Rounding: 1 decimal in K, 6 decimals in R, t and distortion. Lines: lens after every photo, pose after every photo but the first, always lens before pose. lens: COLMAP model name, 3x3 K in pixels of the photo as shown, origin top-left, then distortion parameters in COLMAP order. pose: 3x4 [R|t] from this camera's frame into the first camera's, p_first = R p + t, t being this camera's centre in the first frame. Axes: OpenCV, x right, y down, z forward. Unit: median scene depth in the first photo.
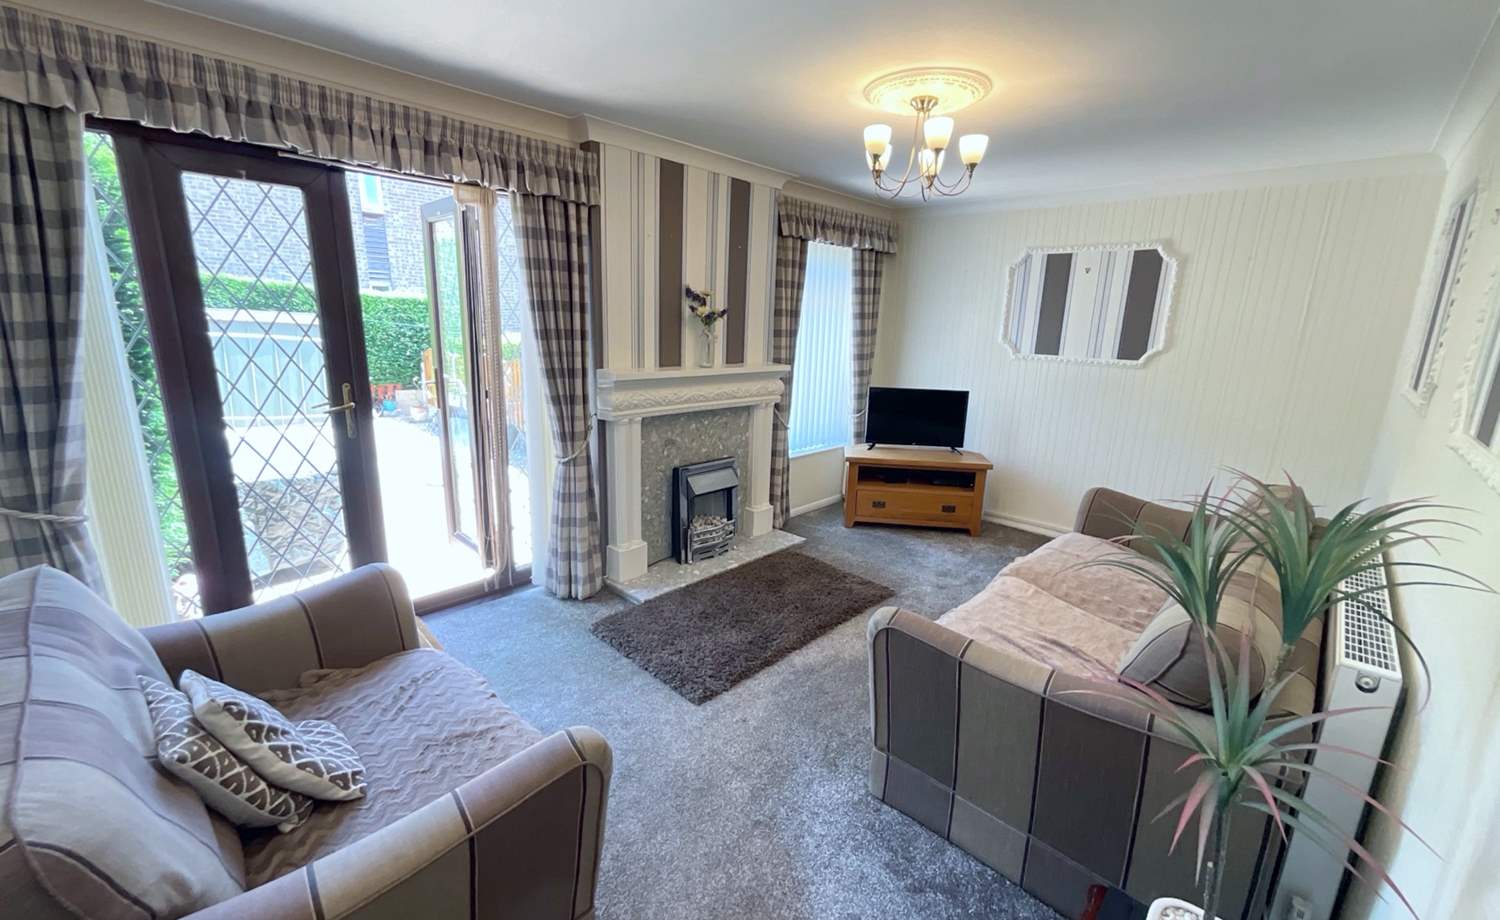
lens RADIAL K [[610.3, 0, 750.0], [0, 610.3, 460.0], [0, 0, 1]] dist [-0.003502, -0.000109]
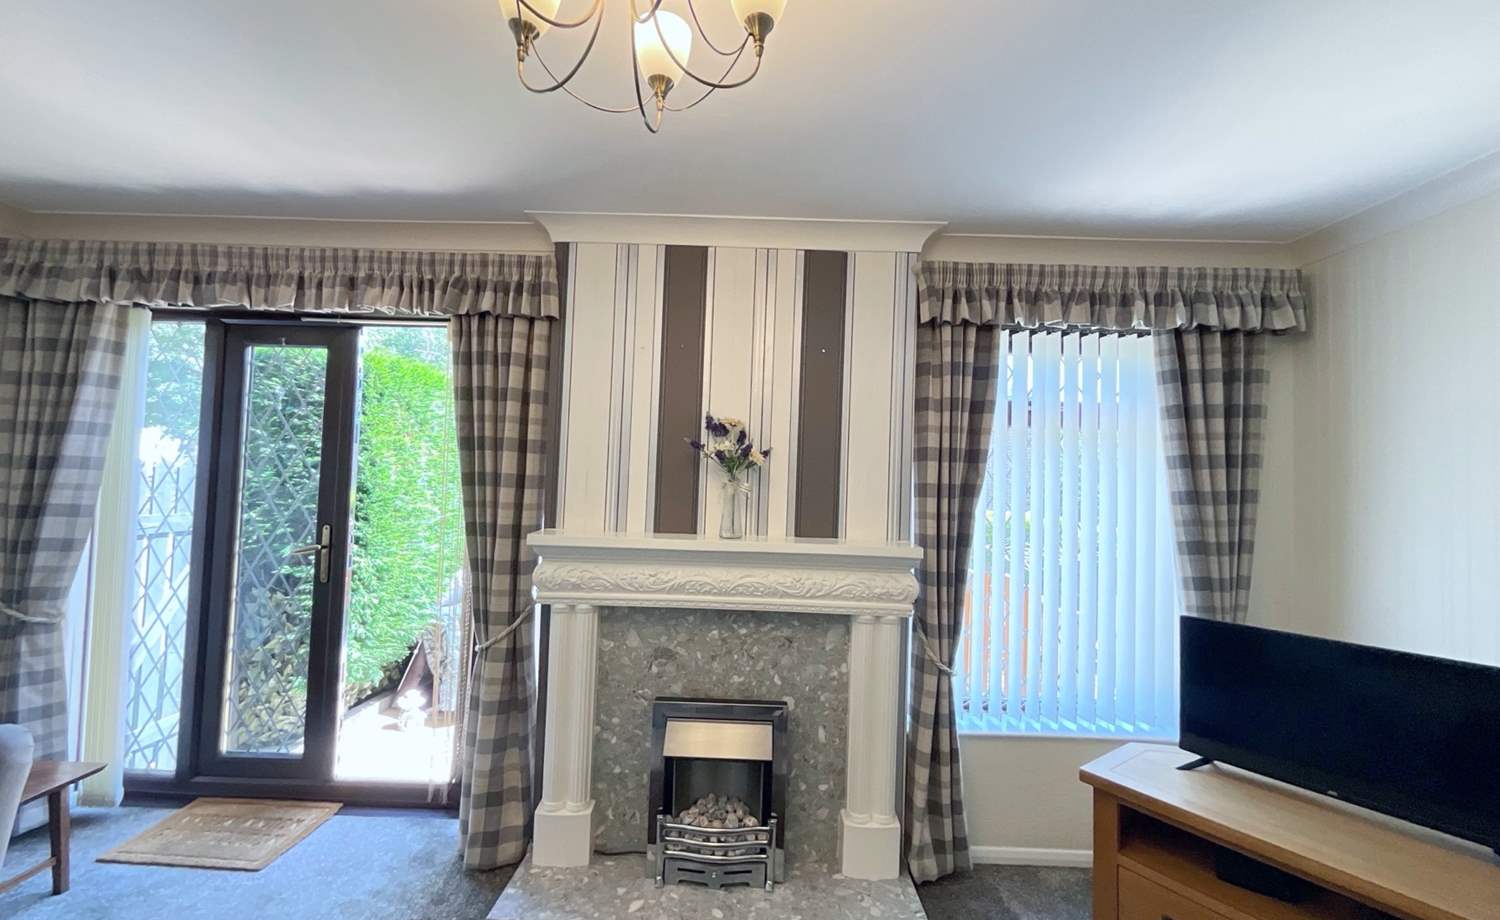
lens RADIAL K [[610.3, 0, 750.0], [0, 610.3, 460.0], [0, 0, 1]] dist [-0.003502, -0.000109]
pose [[0.686562, -0.039581, -0.725993, 0.380318], [-0.175410, 0.960005, -0.218222, -0.095523], [0.705594, 0.277170, 0.652161, 0.579850]]
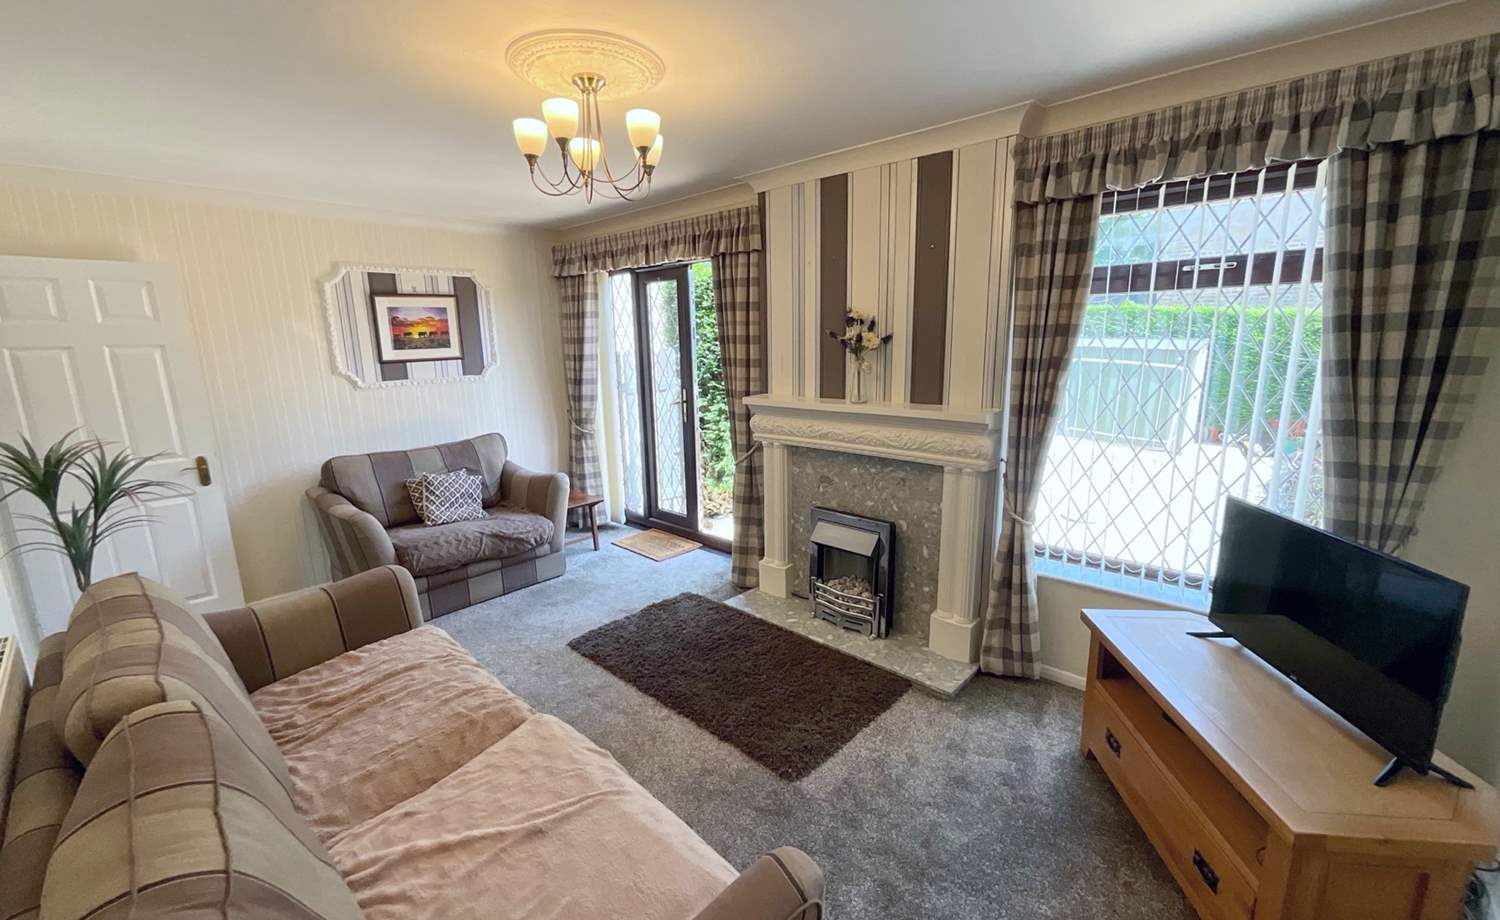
lens RADIAL K [[610.3, 0, 750.0], [0, 610.3, 460.0], [0, 0, 1]] dist [-0.003502, -0.000109]
pose [[0.015399, 0.165986, -0.986008, 0.746149], [-0.208632, 0.964952, 0.159184, -0.174747], [0.977873, 0.203262, 0.049490, 0.810256]]
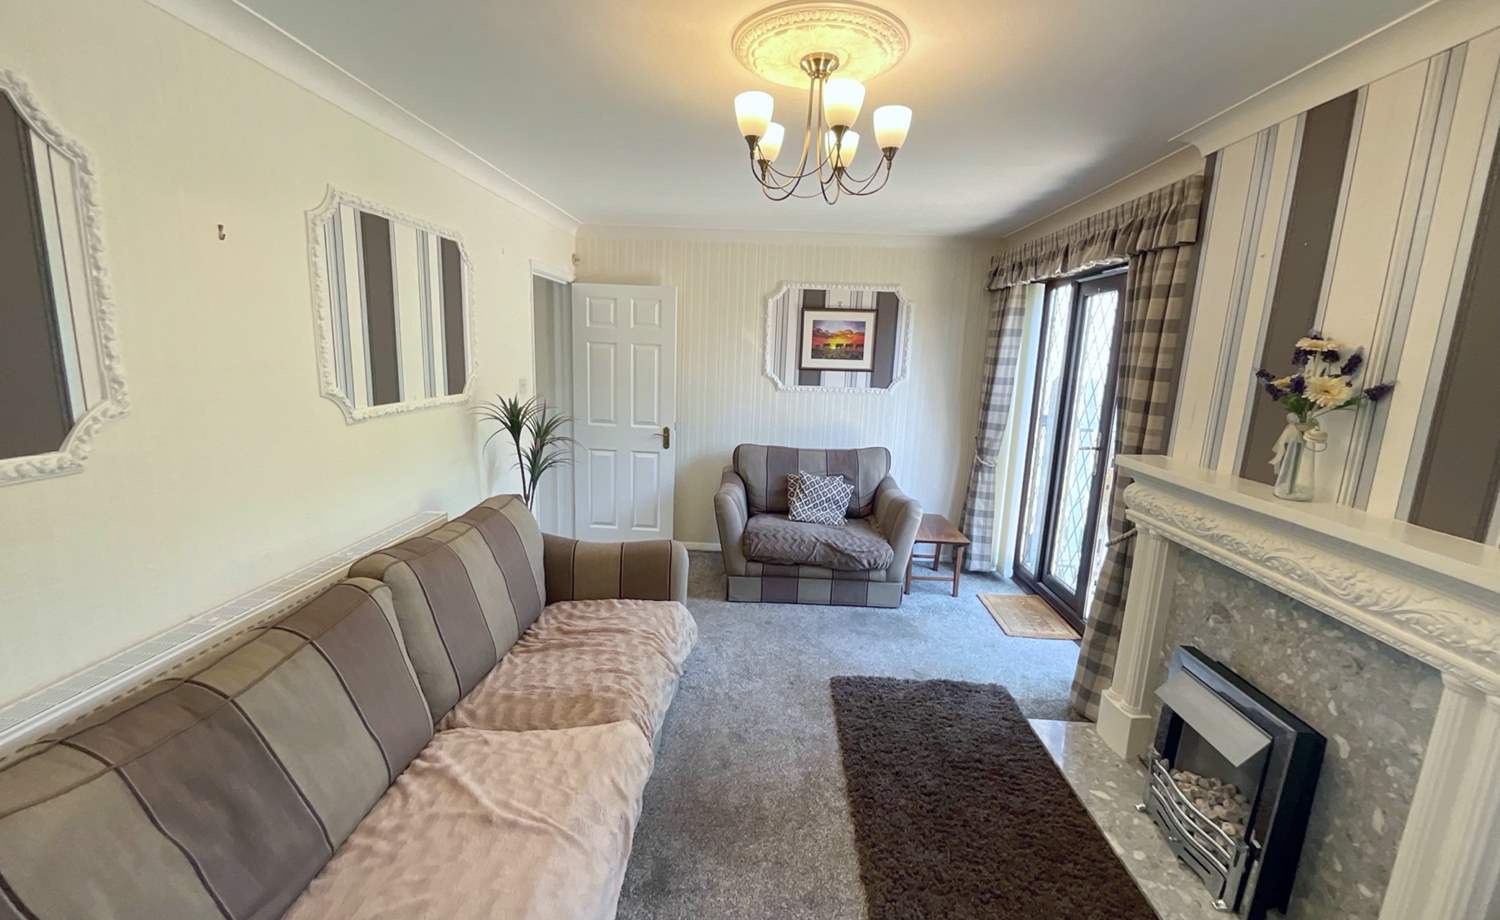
lens RADIAL K [[610.3, 0, 747.6], [0, 610.3, 459.0], [0, 0, 1]] dist [0.000175, 0.000393]
pose [[-0.747543, 0.058353, -0.661645, 0.539021], [-0.212720, 0.922635, 0.321707, -0.237642], [0.629229, 0.381235, -0.677297, 1.020322]]
